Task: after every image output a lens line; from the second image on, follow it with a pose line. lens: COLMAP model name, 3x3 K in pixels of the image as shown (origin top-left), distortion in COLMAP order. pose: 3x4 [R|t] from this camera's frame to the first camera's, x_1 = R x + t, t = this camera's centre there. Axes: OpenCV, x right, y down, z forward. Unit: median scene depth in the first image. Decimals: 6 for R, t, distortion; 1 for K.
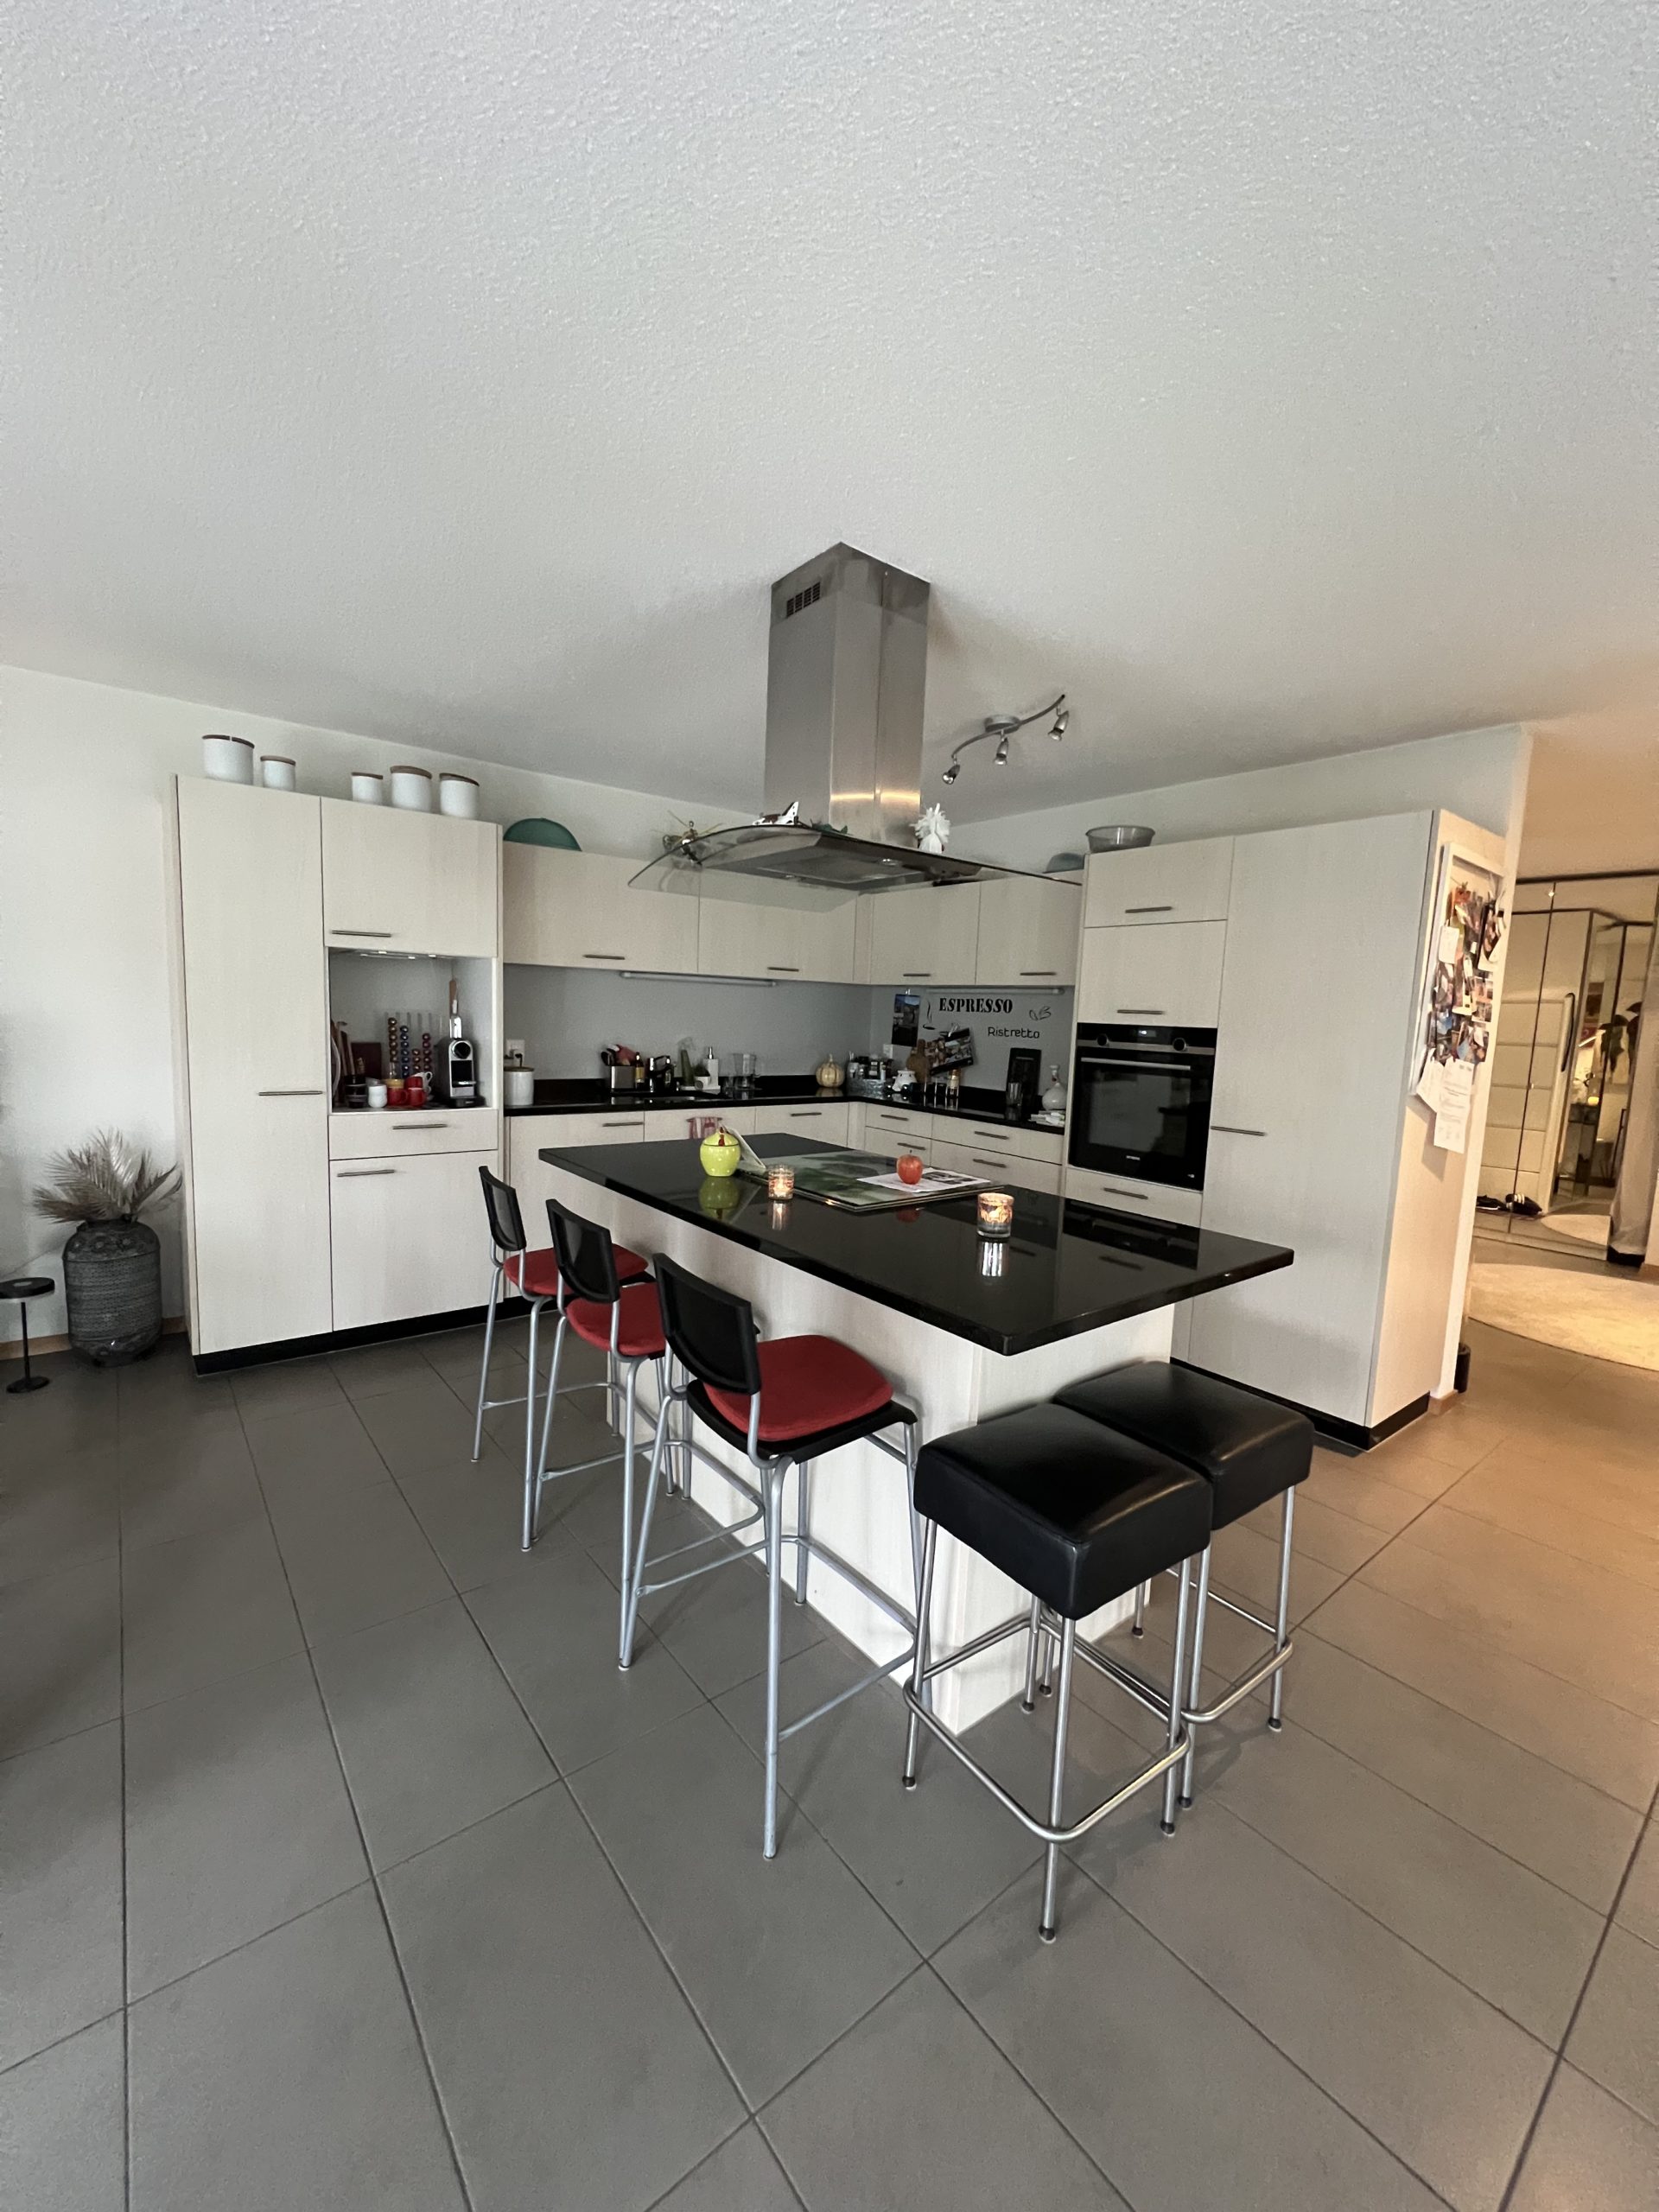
lens RADIAL K [[883.3, 0, 829.3], [0, 883.3, 1110.1], [0, 0, 1]] dist [-0.000463, 0.000058]
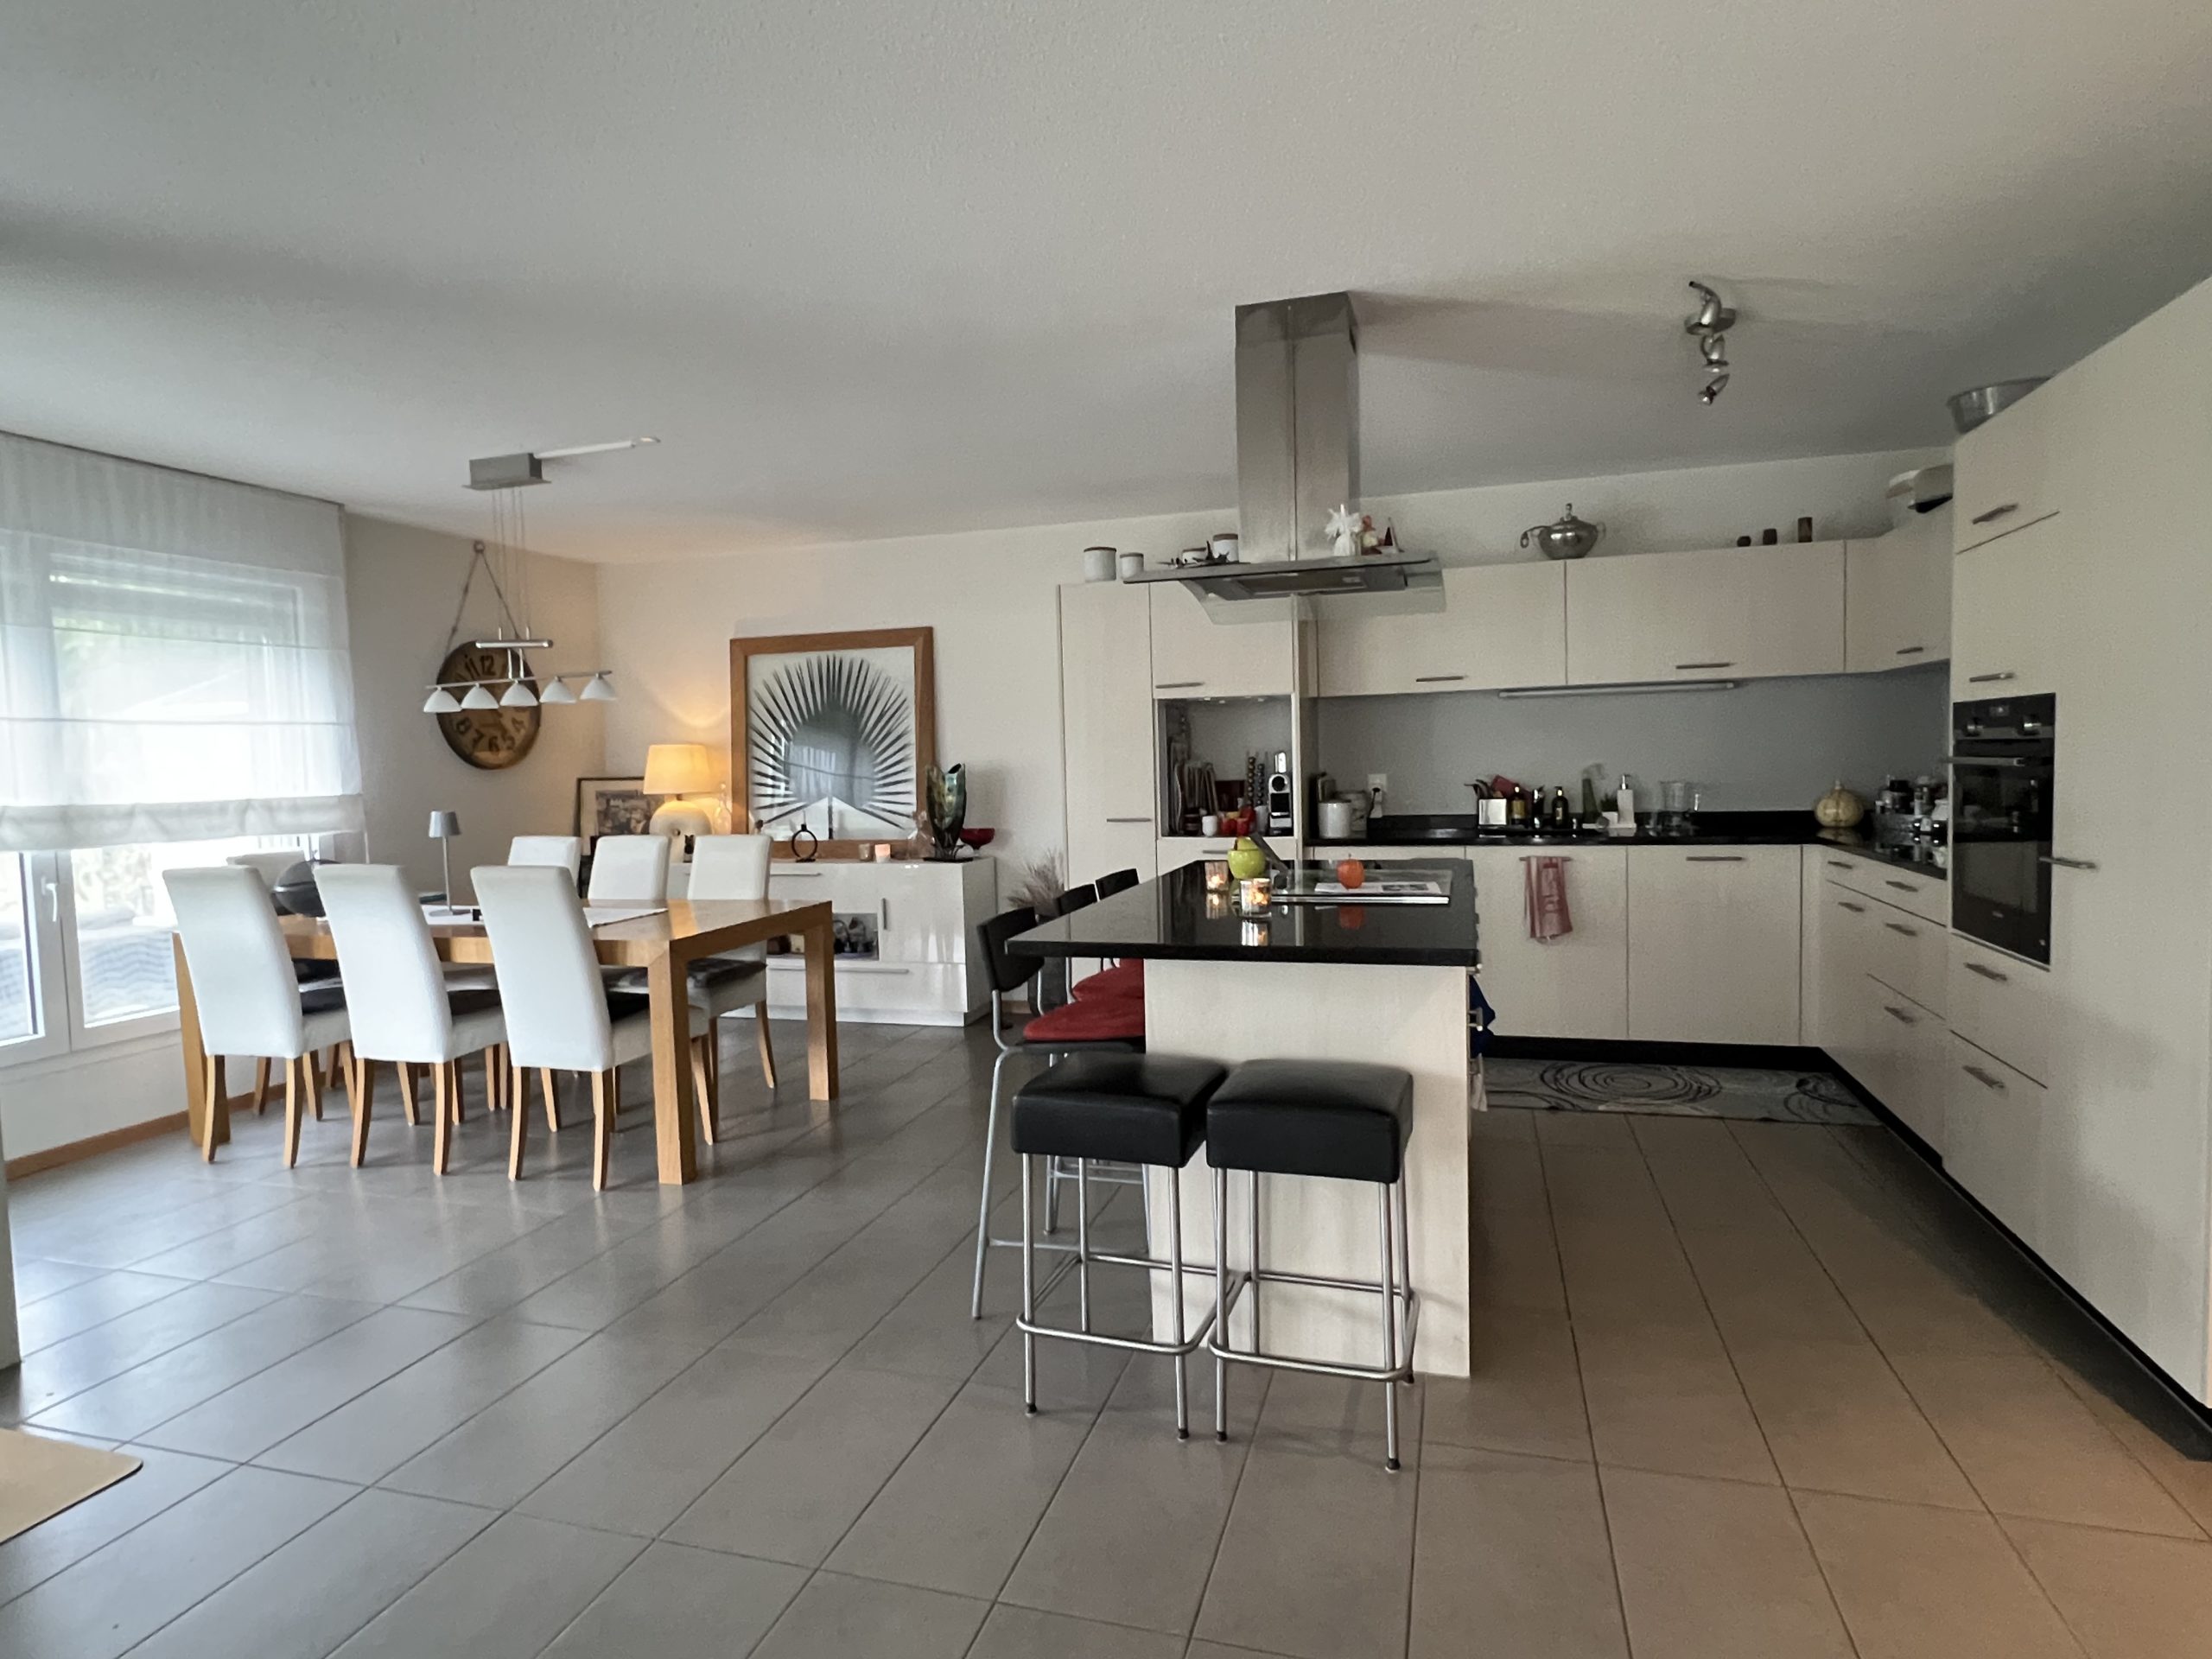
lens RADIAL K [[1228.0, 0, 1104.9], [0, 1228.0, 825.3], [0, 0, 1]] dist [-0.002362, 0.001549]
pose [[0.566530, -0.010357, -0.823976, 0.581931], [-0.043136, 0.998177, -0.042206, 0.045969], [0.822911, 0.059454, 0.565050, 0.004597]]
